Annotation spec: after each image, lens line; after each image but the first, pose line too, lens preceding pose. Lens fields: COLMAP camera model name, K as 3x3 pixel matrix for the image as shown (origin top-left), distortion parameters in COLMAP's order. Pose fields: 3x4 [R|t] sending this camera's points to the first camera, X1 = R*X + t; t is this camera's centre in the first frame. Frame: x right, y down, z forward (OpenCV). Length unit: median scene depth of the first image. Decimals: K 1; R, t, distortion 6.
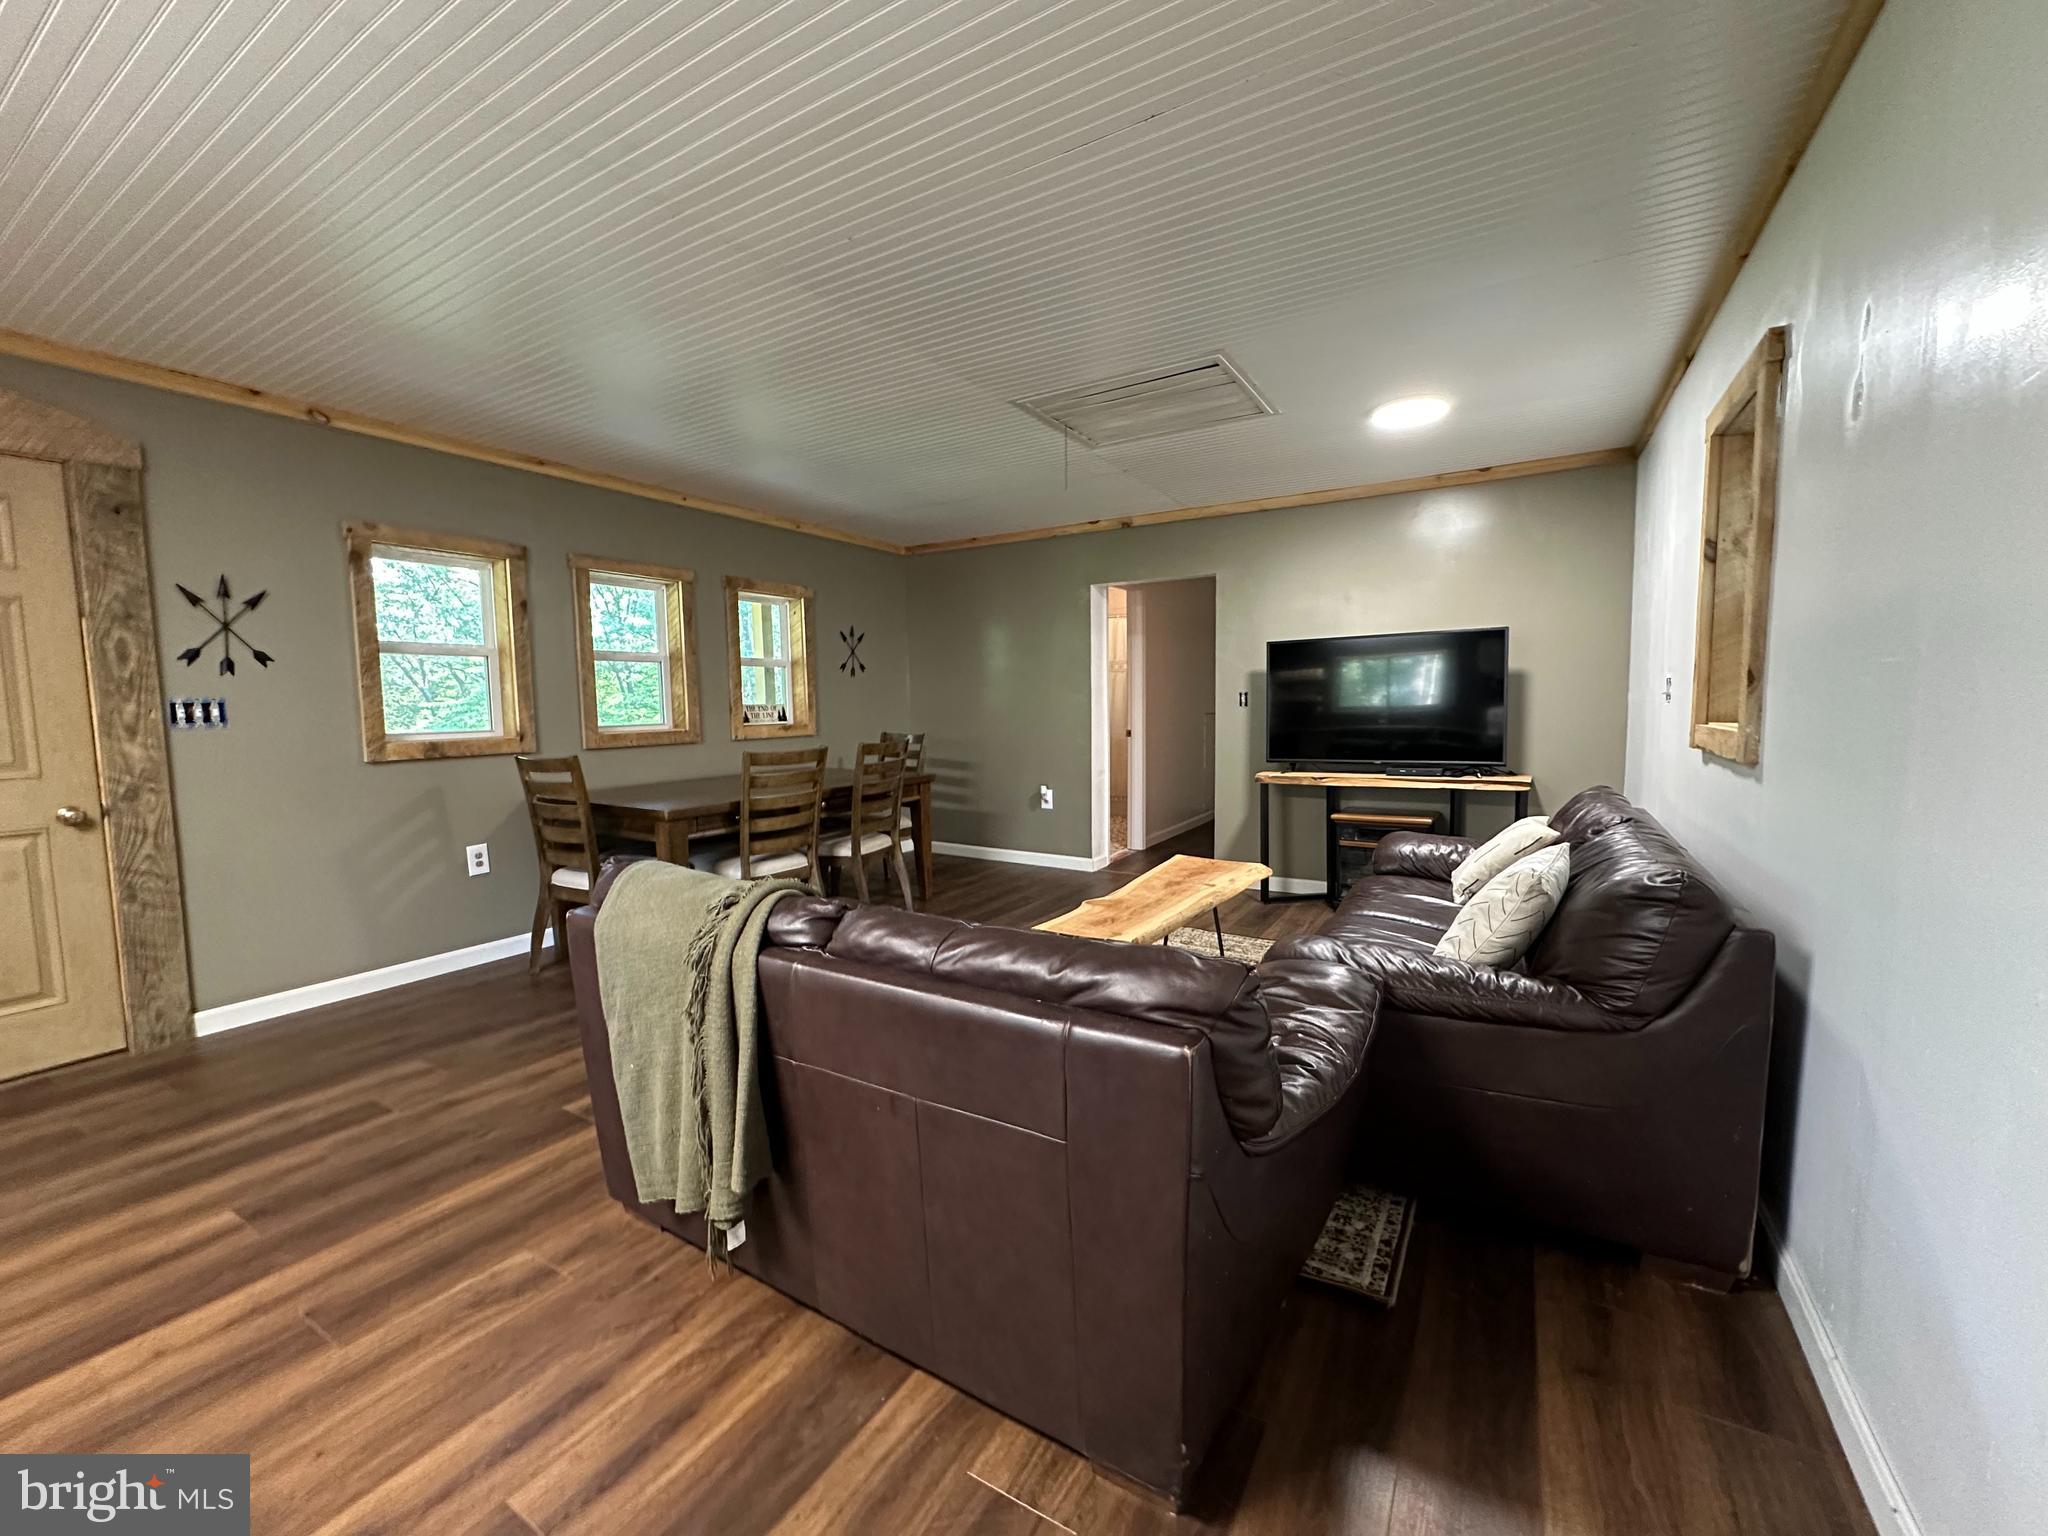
lens RADIAL K [[826.0, 0, 1017.5], [0, 826.0, 767.8], [0, 0, 1]] dist [0.000393, 0.000018]
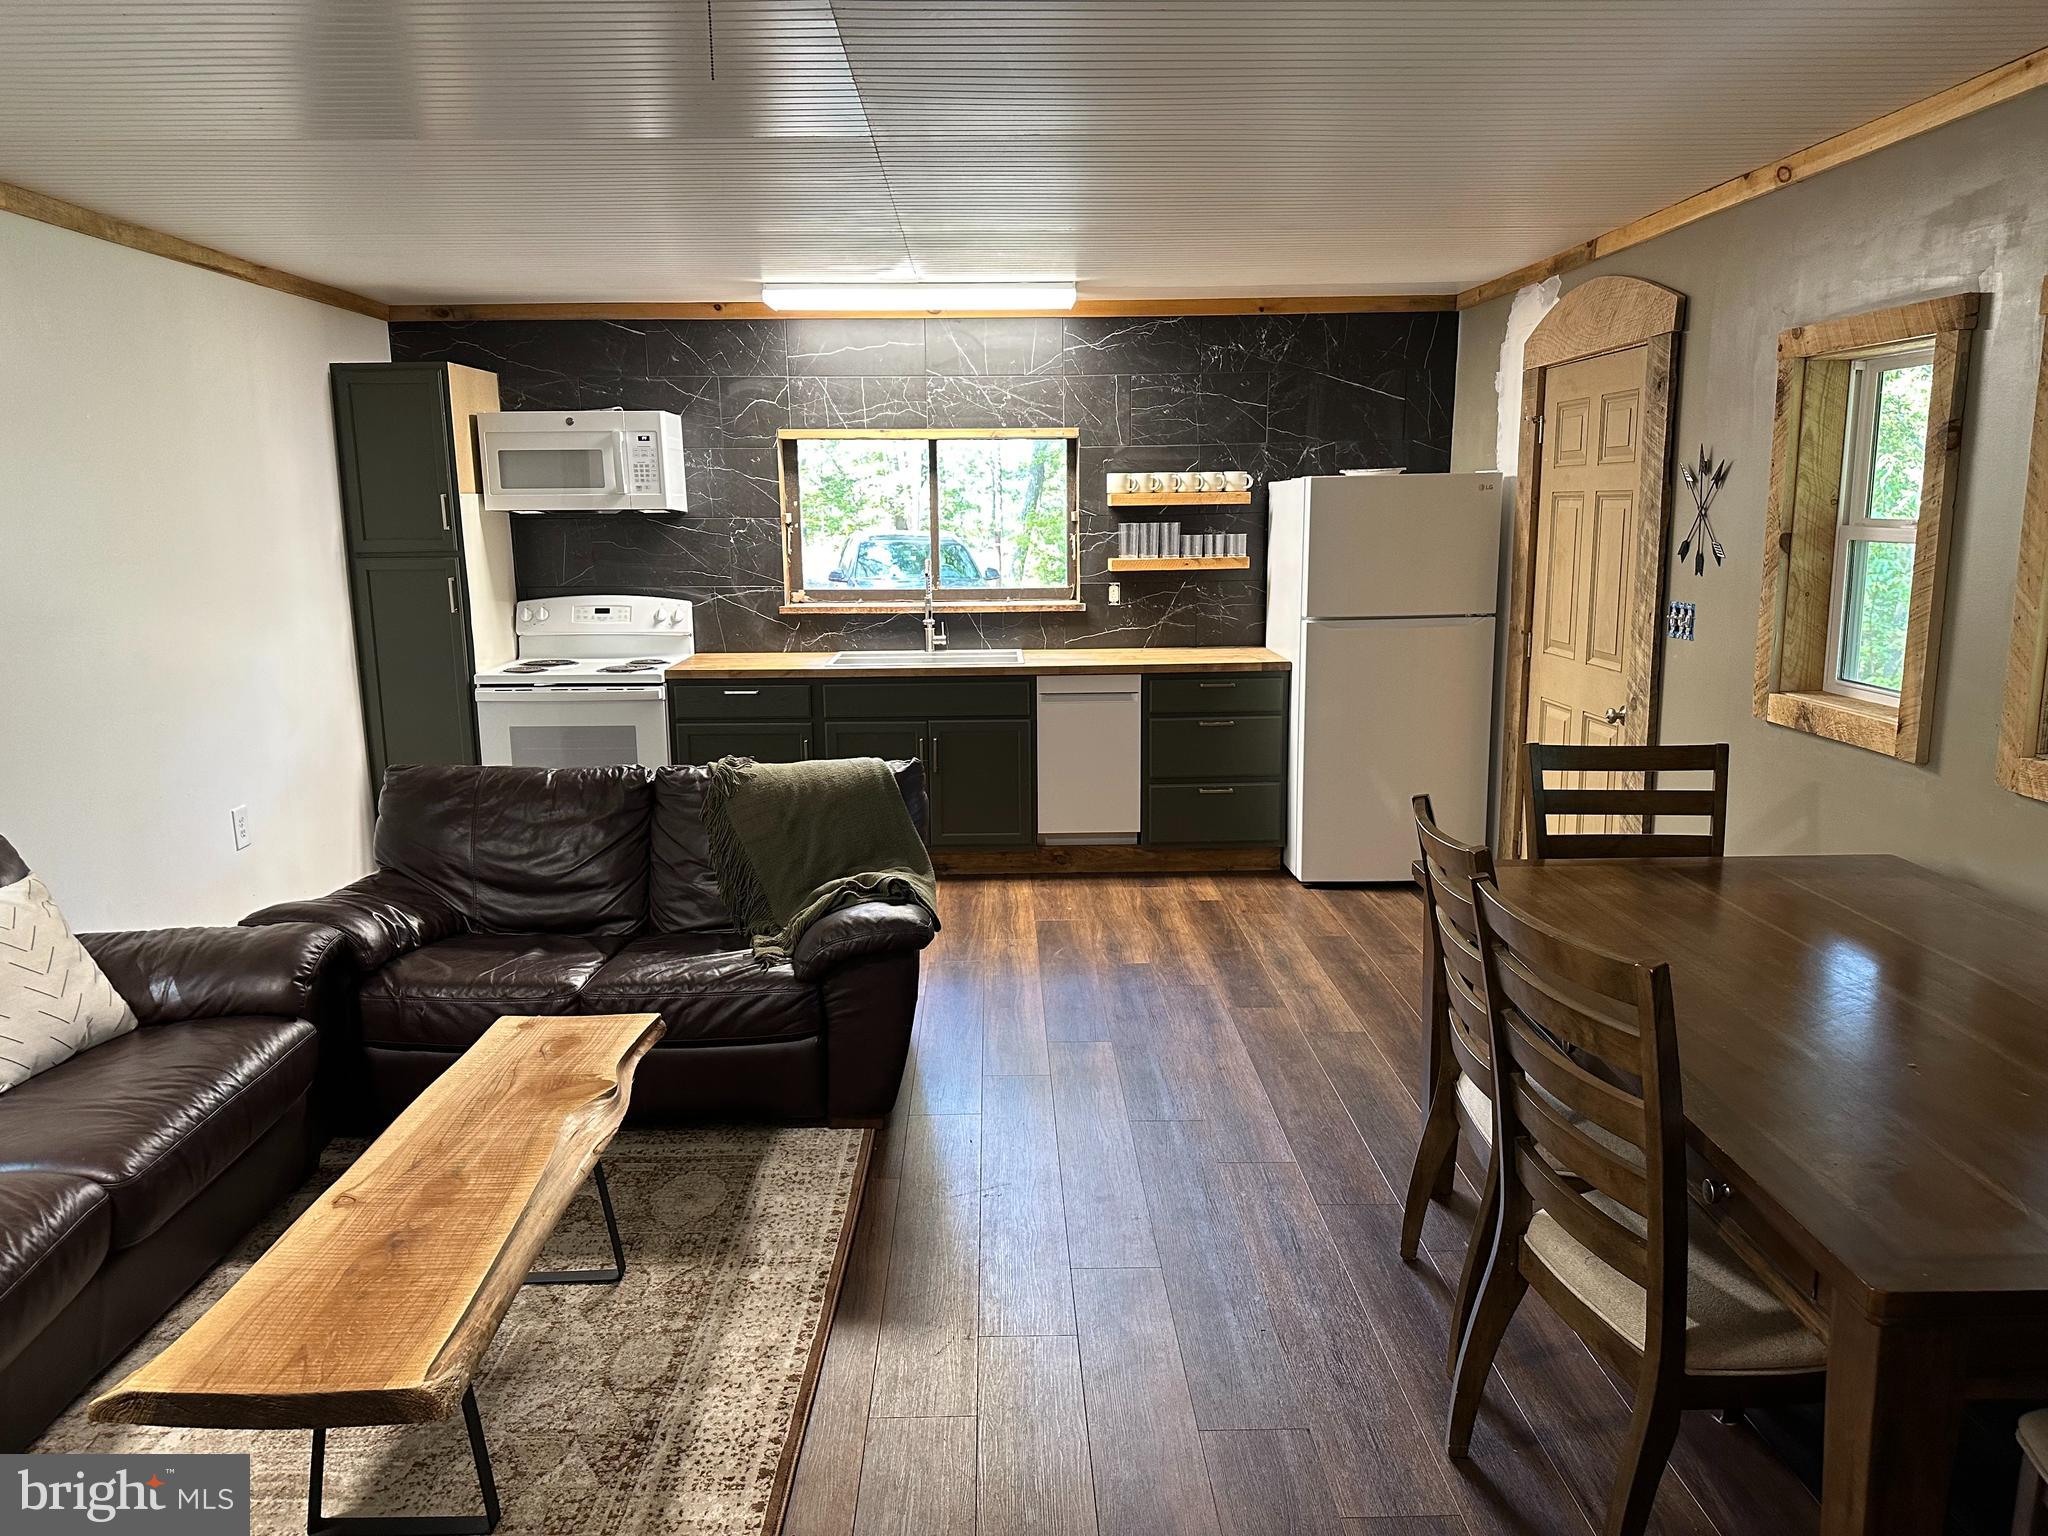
lens RADIAL K [[1442.6, 0, 1021.6], [0, 1442.6, 767.3], [0, 0, 1]] dist [0.065128, -0.076212]
pose [[-0.844392, 0.121738, -0.521710, 0.262014], [-0.021280, 0.965449, 0.259722, -0.230548], [0.535303, 0.230409, -0.812627, 1.497406]]
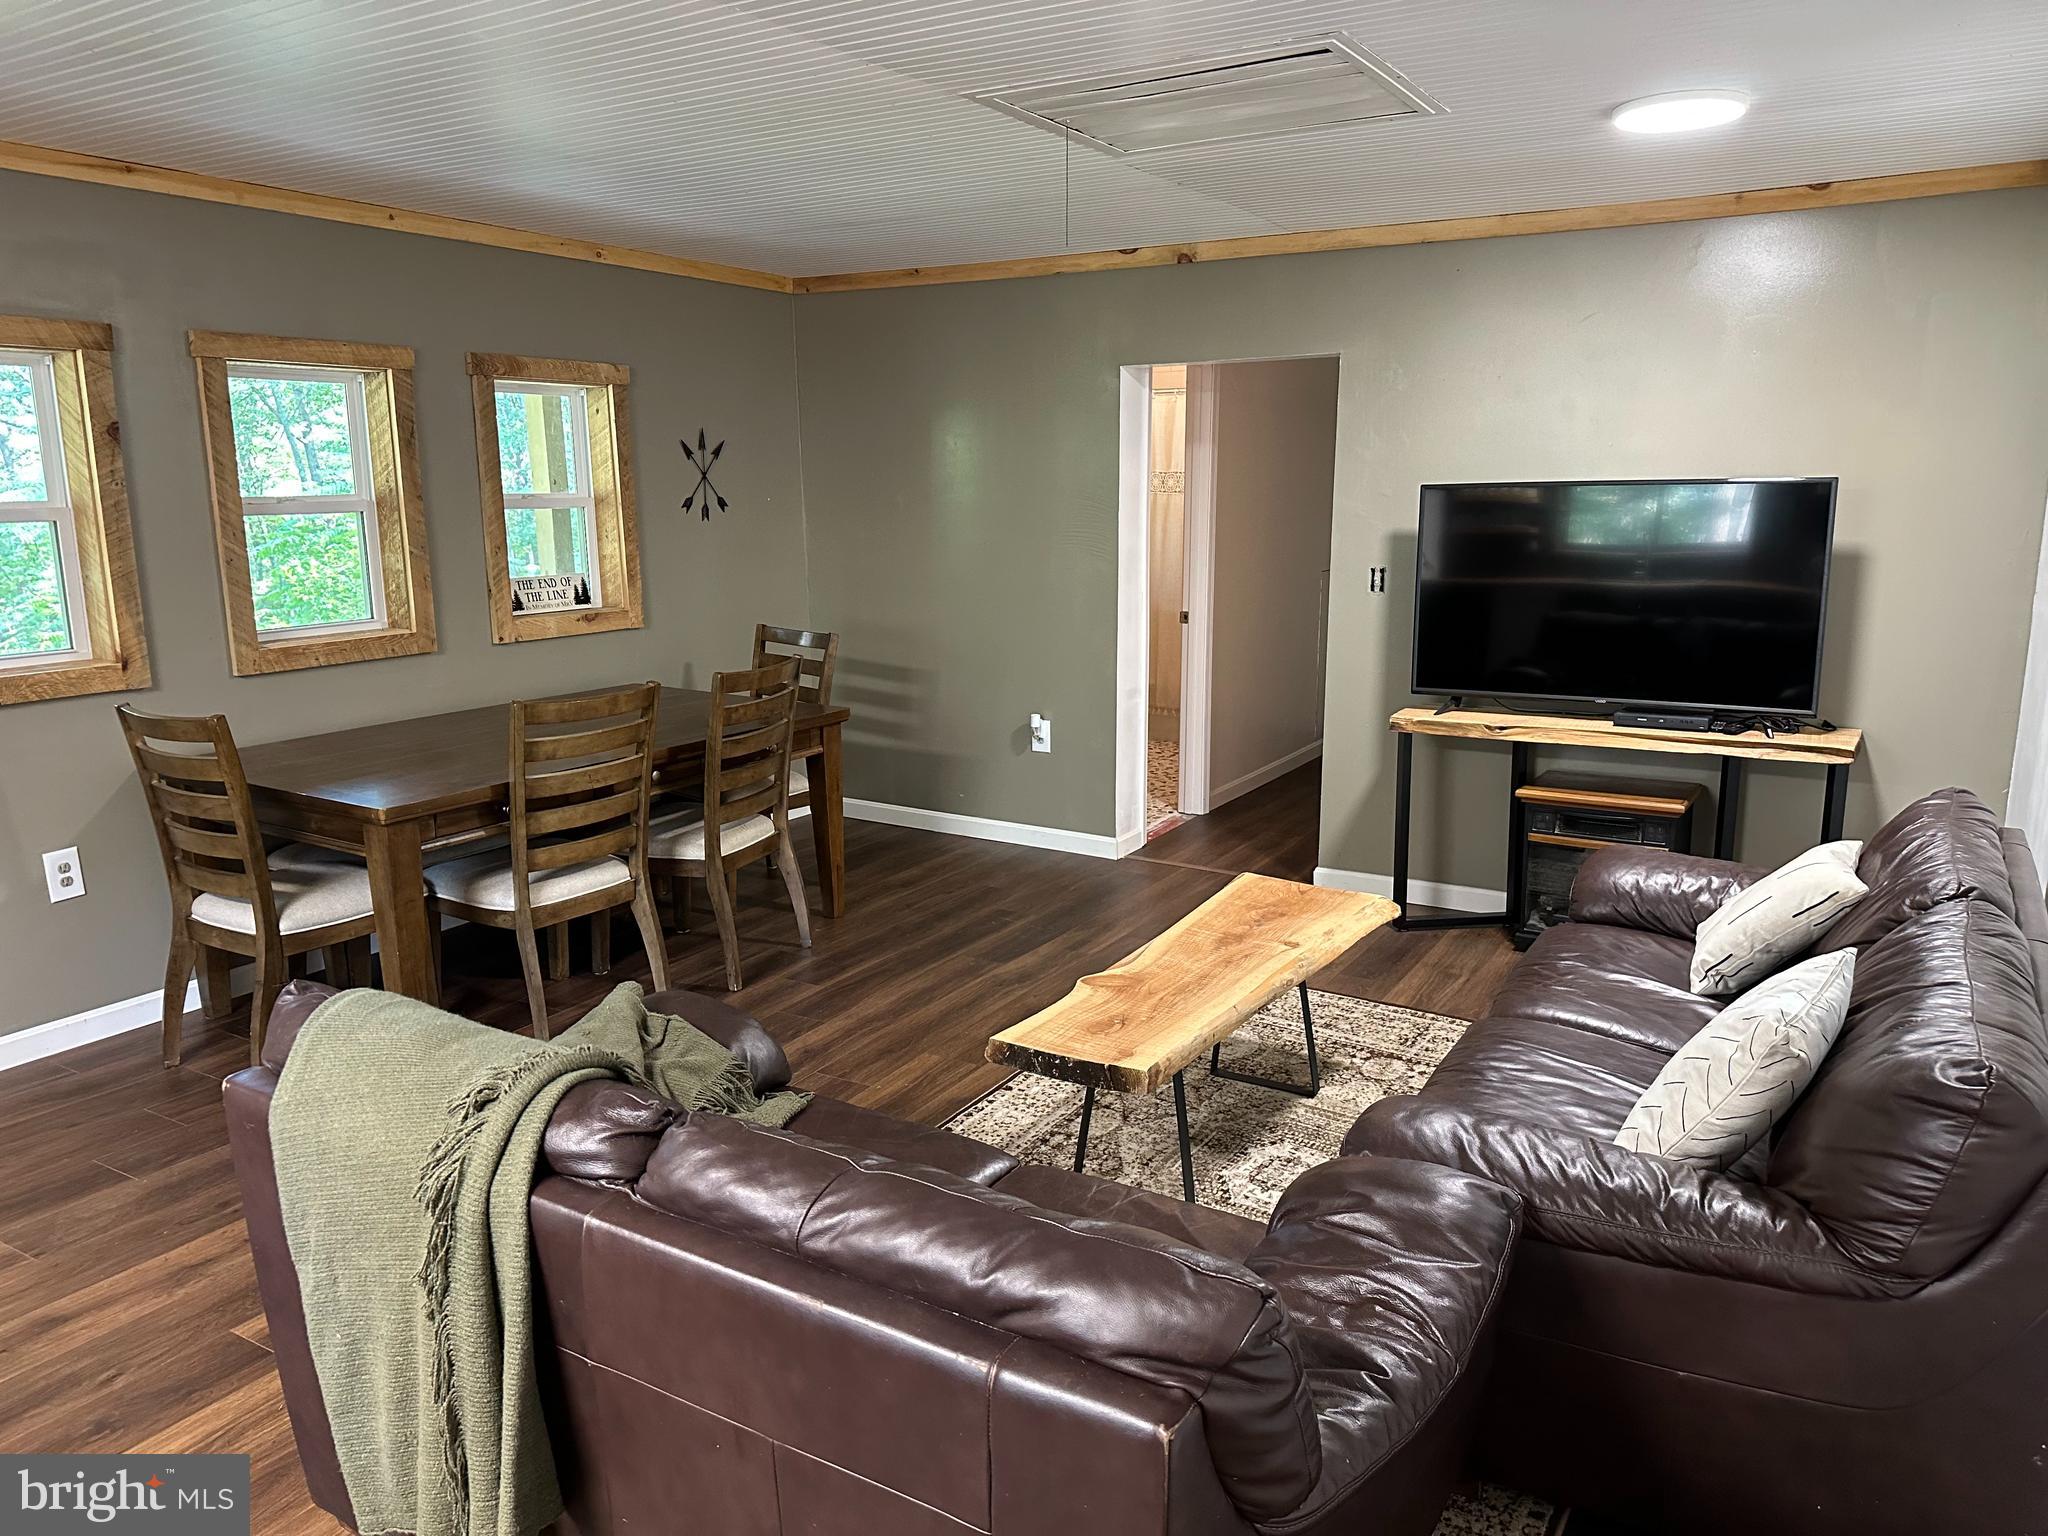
lens RADIAL K [[1442.6, 0, 1021.6], [0, 1442.6, 767.3], [0, 0, 1]] dist [0.065128, -0.076212]
pose [[0.999945, 0.006546, 0.008254, 0.021696], [-0.007463, 0.993157, 0.116548, -0.094391], [-0.007435, -0.116603, 0.993151, -0.033019]]
